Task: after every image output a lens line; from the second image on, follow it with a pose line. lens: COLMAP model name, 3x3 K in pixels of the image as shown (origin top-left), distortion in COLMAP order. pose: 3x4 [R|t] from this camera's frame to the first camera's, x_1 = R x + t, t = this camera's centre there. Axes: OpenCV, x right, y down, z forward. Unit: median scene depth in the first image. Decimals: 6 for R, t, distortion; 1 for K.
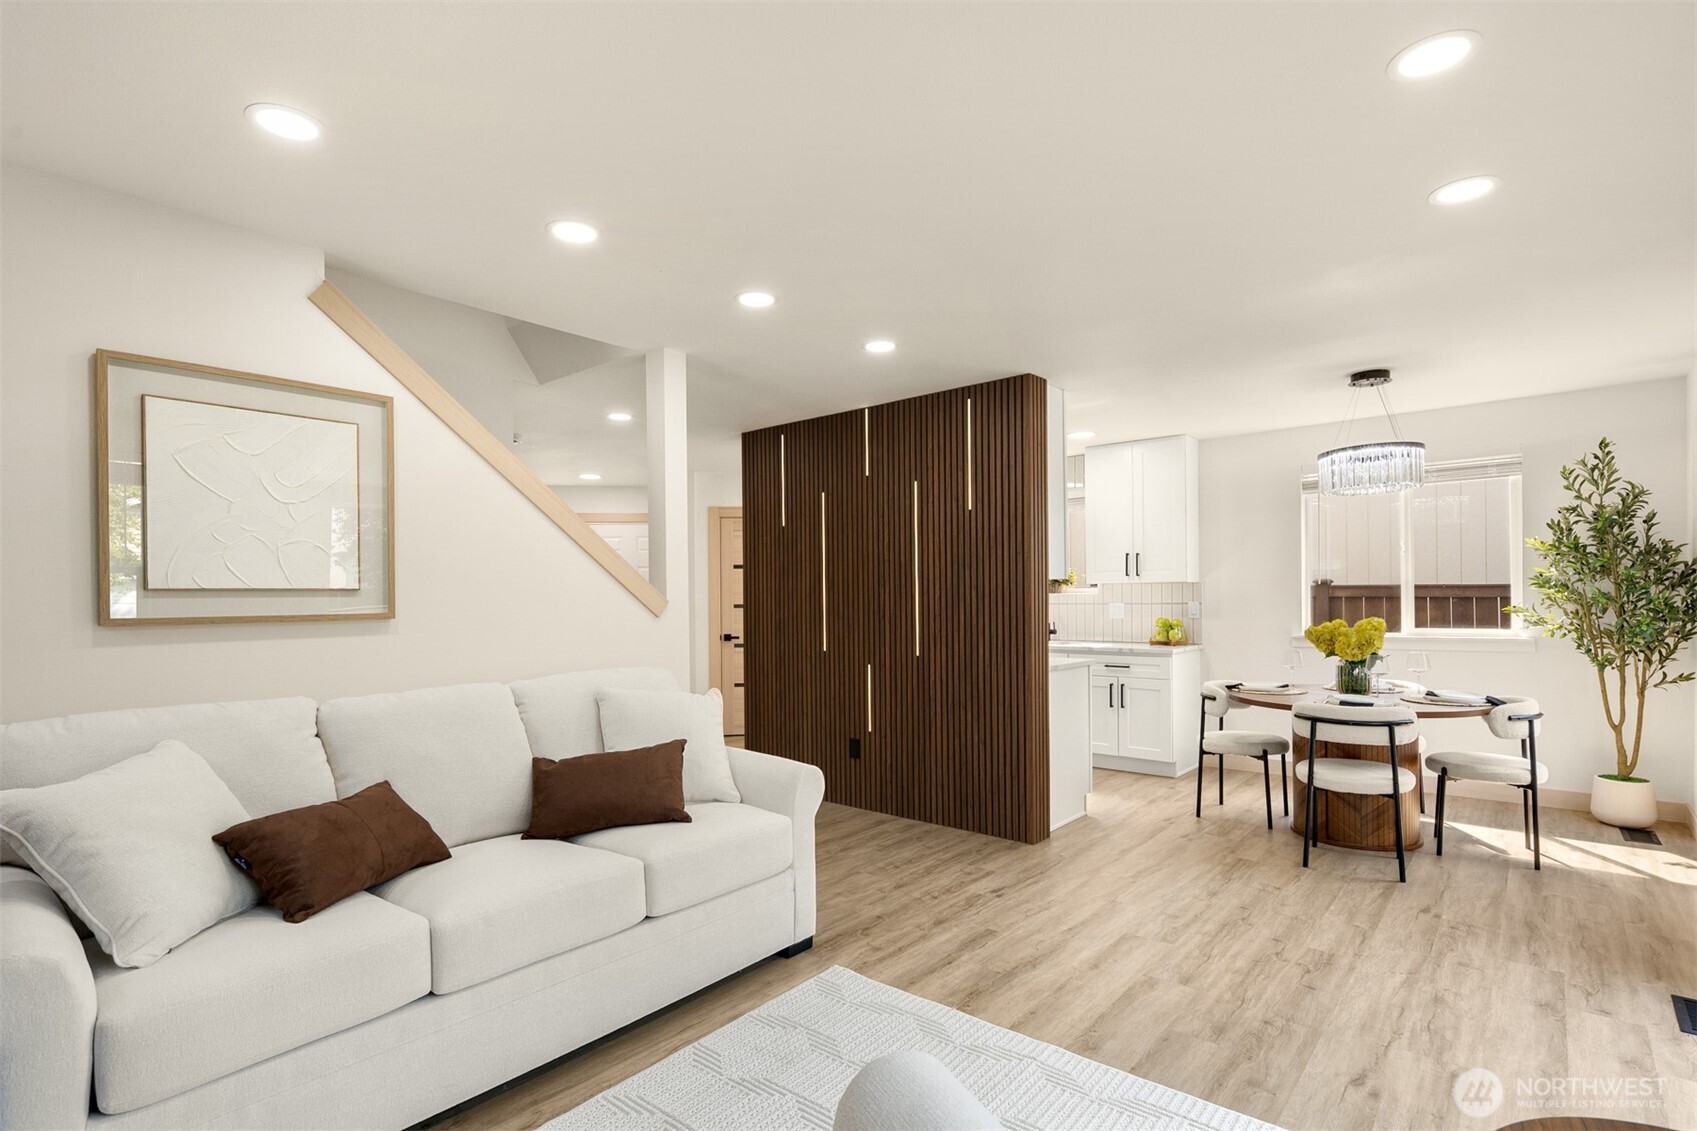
lens RADIAL K [[819.8, 0, 844.5], [0, 819.8, 603.2], [0, 0, 1]] dist [-0.000086, -0.000092]
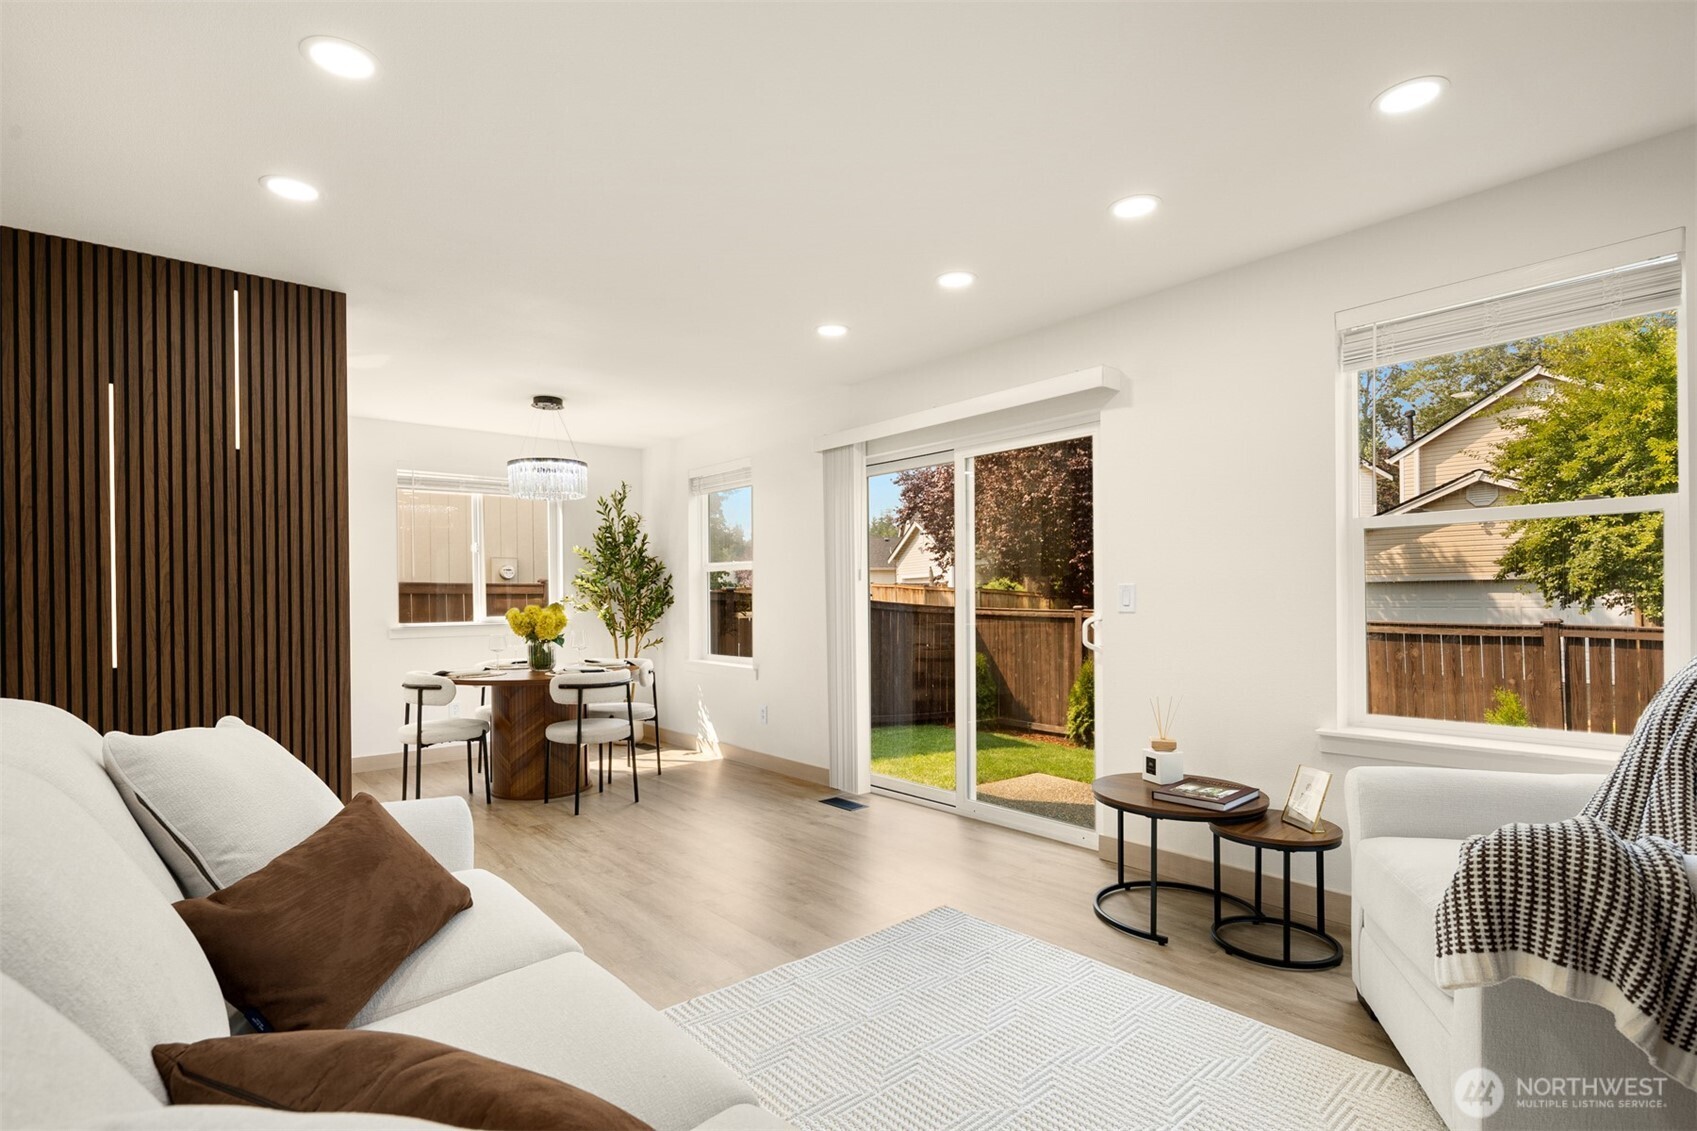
lens RADIAL K [[819.8, 0, 844.5], [0, 819.8, 603.2], [0, 0, 1]] dist [-0.000086, -0.000092]
pose [[0.152069, 0.000670, 0.988370, -0.577695], [0.014699, 0.999888, -0.002939, 0.033616], [-0.988261, 0.014975, 0.152042, 0.486757]]
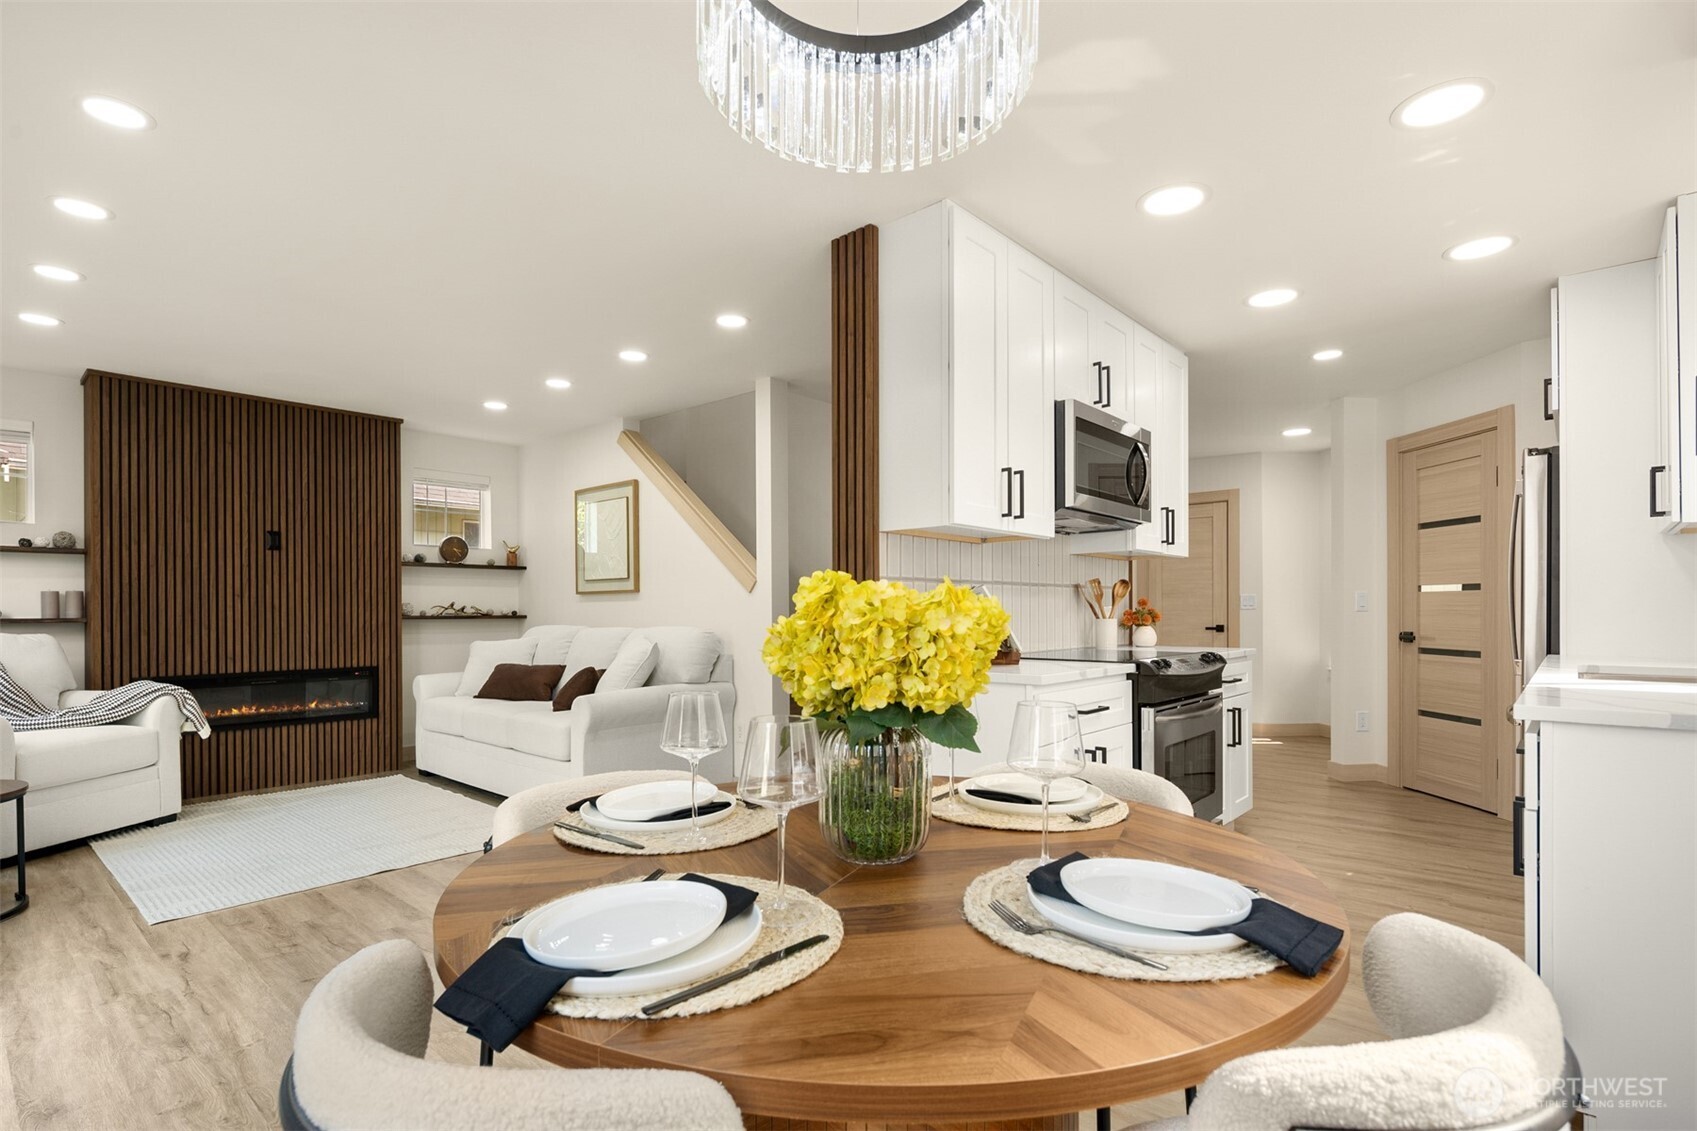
lens RADIAL K [[826.6, 0, 852.3], [0, 826.6, 611.7], [0, 0, 1]] dist [0.000159, -0.001513]
pose [[-0.013527, 0.010126, -0.999857, 1.127932], [-0.002744, 0.999945, 0.010164, 0.034334], [0.999905, 0.002881, -0.013498, 1.234354]]
